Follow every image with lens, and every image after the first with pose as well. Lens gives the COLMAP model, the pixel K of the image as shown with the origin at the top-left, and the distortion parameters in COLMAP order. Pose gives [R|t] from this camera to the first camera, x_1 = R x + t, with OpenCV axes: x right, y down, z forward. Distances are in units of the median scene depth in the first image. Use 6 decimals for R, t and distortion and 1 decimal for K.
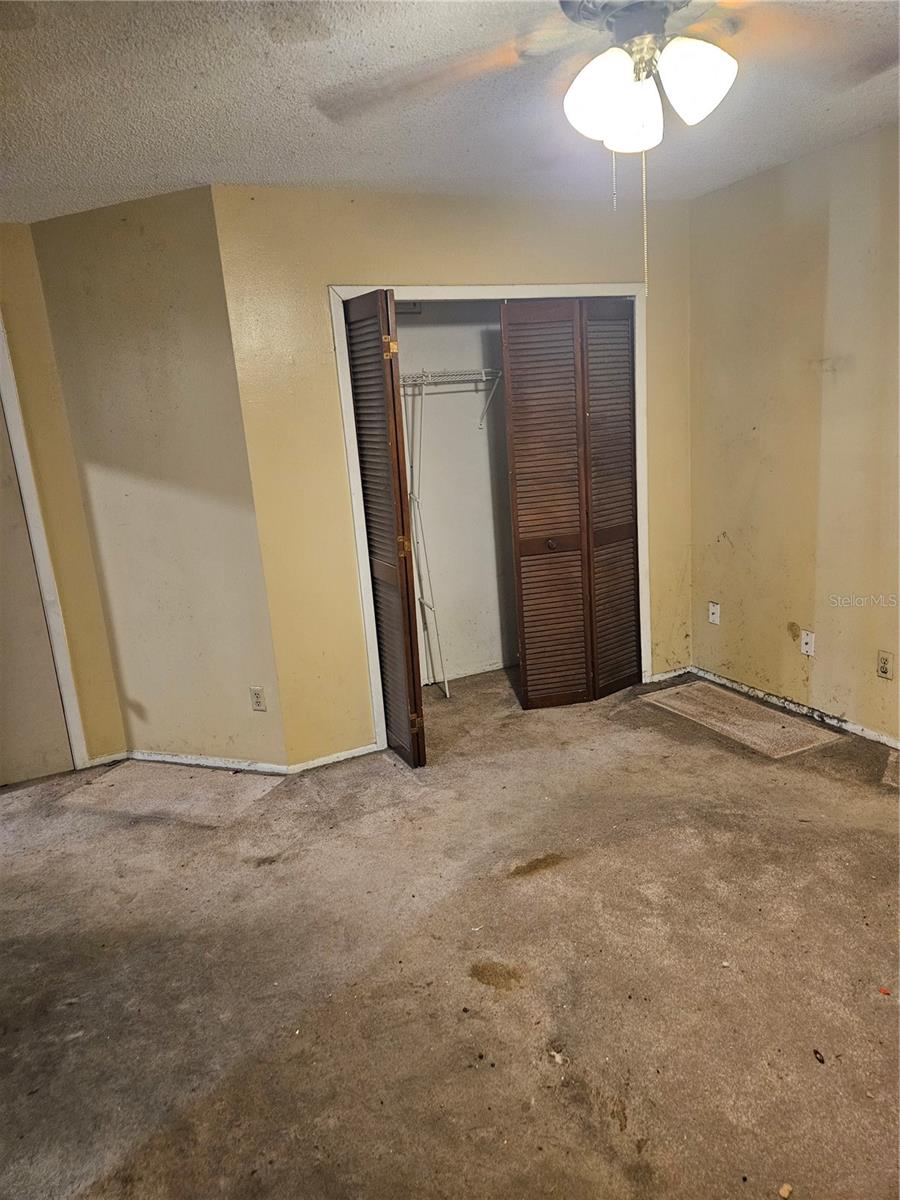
lens RADIAL K [[792.6, 0, 447.4], [0, 792.6, 602.6], [0, 0, 1]] dist [0.046250, -0.039469]
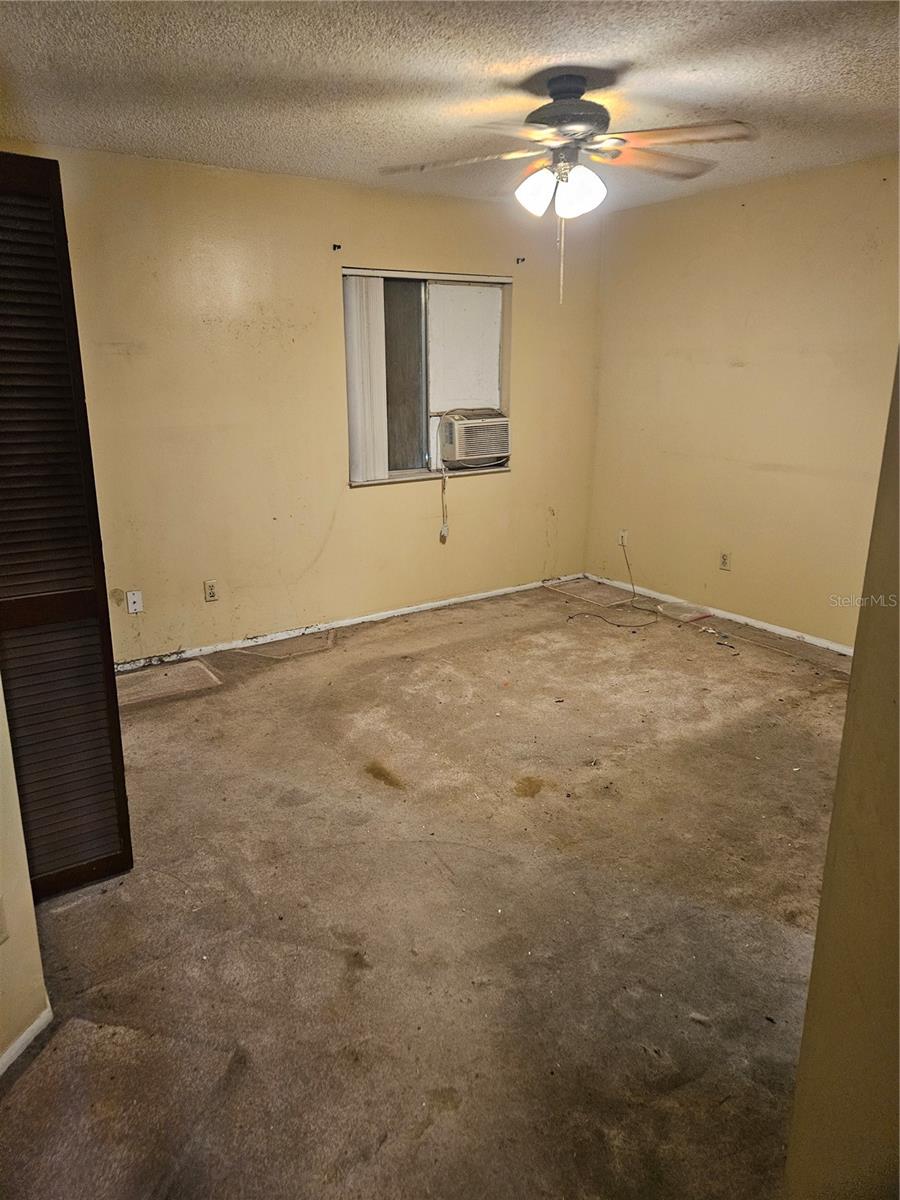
lens RADIAL K [[792.6, 0, 447.0], [0, 792.6, 595.7], [0, 0, 1]] dist [0.046250, -0.039469]
pose [[-0.153280, -0.201679, 0.967383, -0.702019], [0.247462, 0.939926, 0.235165, -0.113368], [-0.956696, 0.275436, -0.094164, 0.710558]]
